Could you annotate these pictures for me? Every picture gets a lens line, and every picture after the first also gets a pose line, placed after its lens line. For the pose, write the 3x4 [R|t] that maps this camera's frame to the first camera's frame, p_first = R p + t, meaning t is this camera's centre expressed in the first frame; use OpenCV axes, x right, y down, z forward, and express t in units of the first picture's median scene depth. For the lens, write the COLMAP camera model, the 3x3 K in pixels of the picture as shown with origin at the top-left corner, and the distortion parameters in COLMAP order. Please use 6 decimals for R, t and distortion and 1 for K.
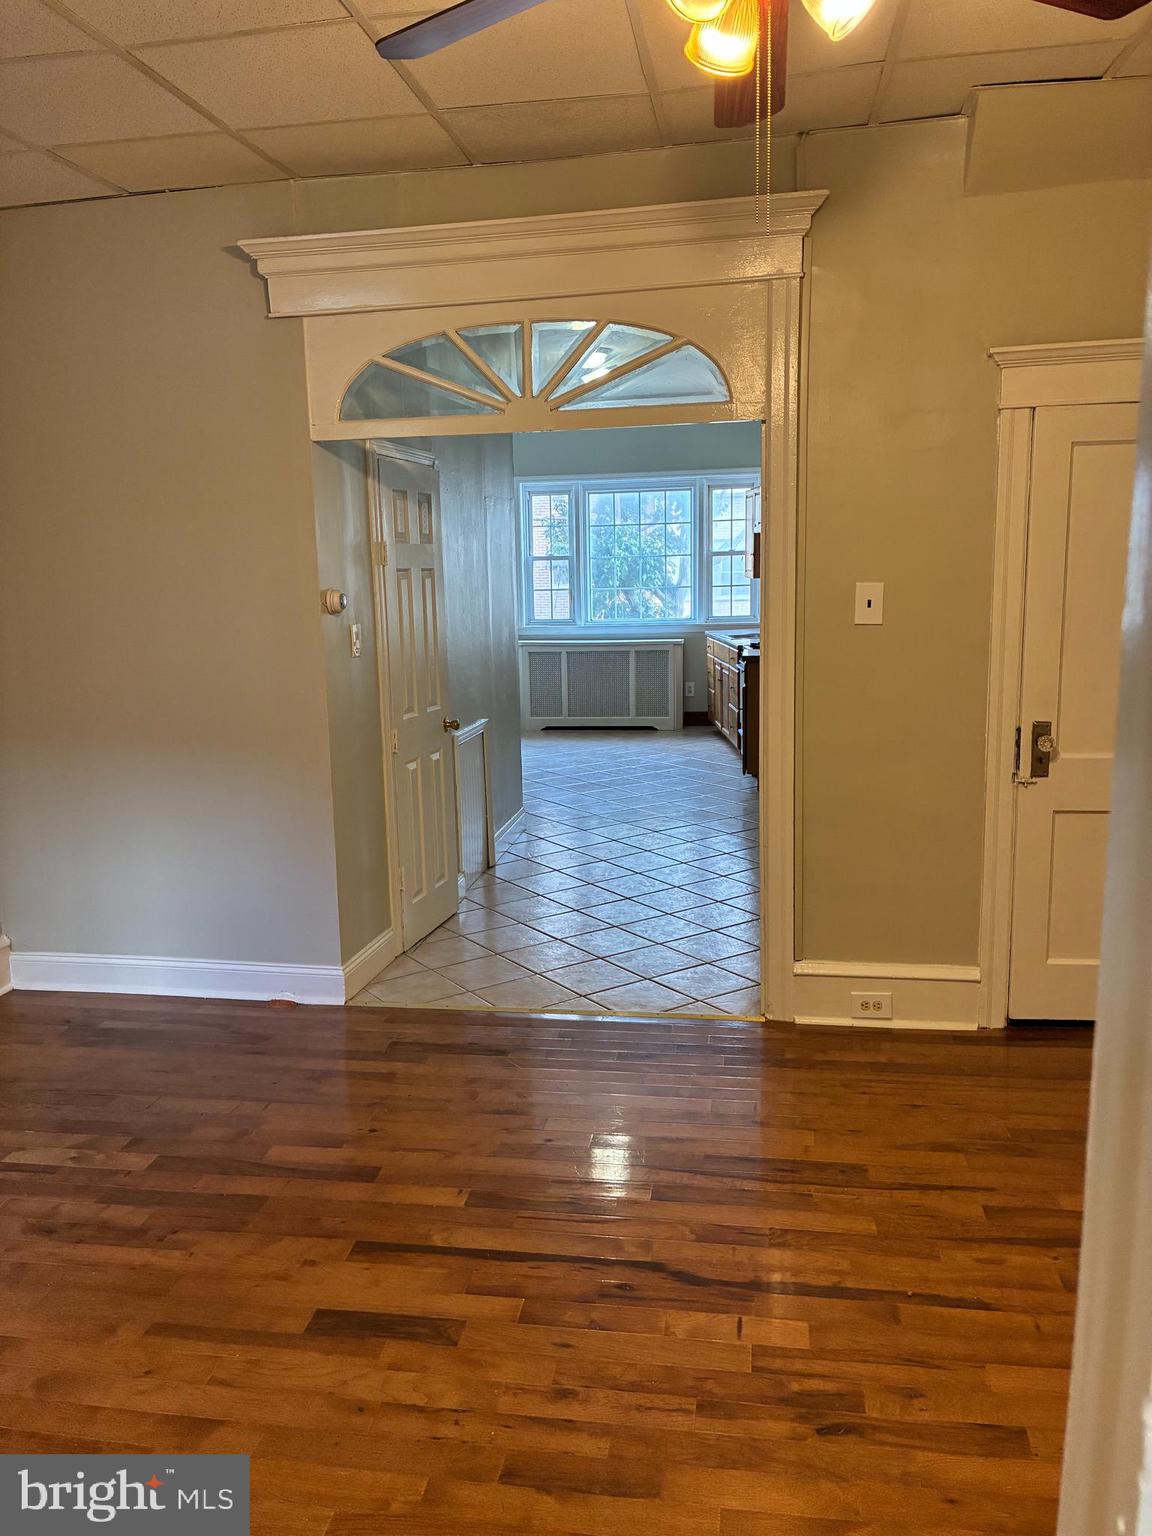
lens RADIAL K [[1171.1, 0, 564.7], [0, 1171.1, 757.2], [0, 0, 1]] dist [0.006302, -0.005297]
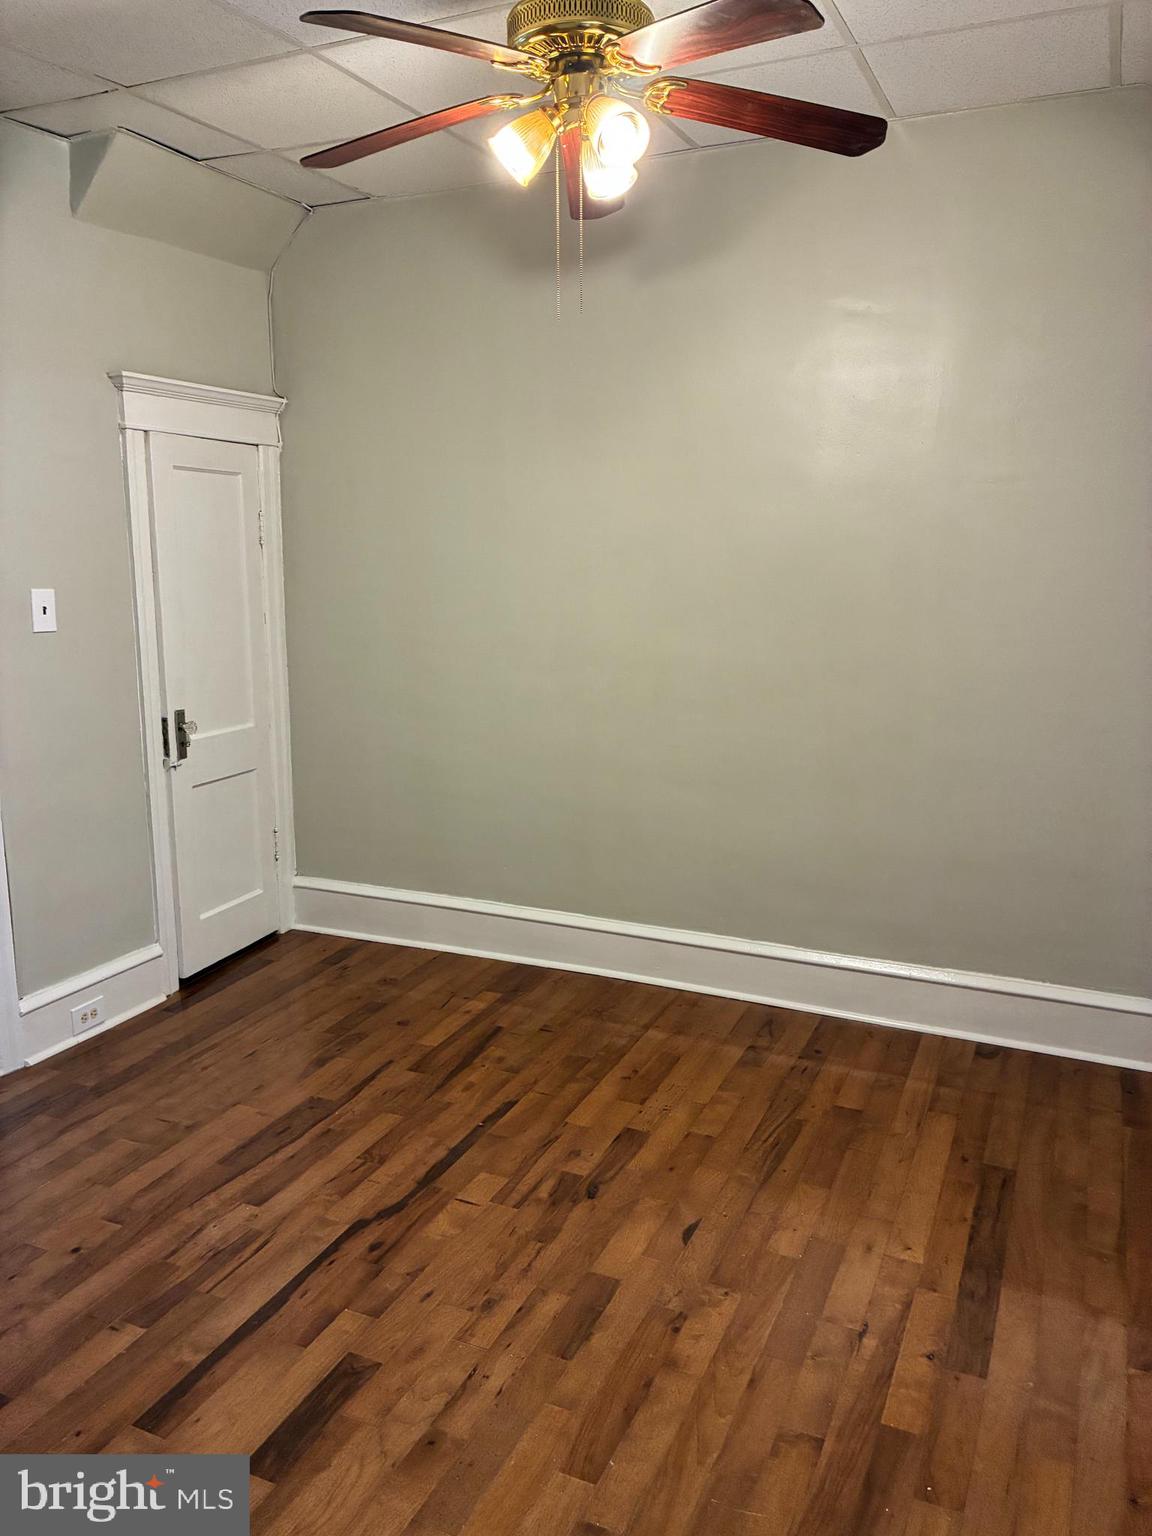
lens RADIAL K [[1171.1, 0, 564.7], [0, 1171.1, 757.2], [0, 0, 1]] dist [0.006302, -0.005297]
pose [[0.252290, -0.144499, 0.956802, -0.775220], [0.159381, 0.981488, 0.106201, -0.060801], [-0.954436, 0.125702, 0.270650, 0.448770]]
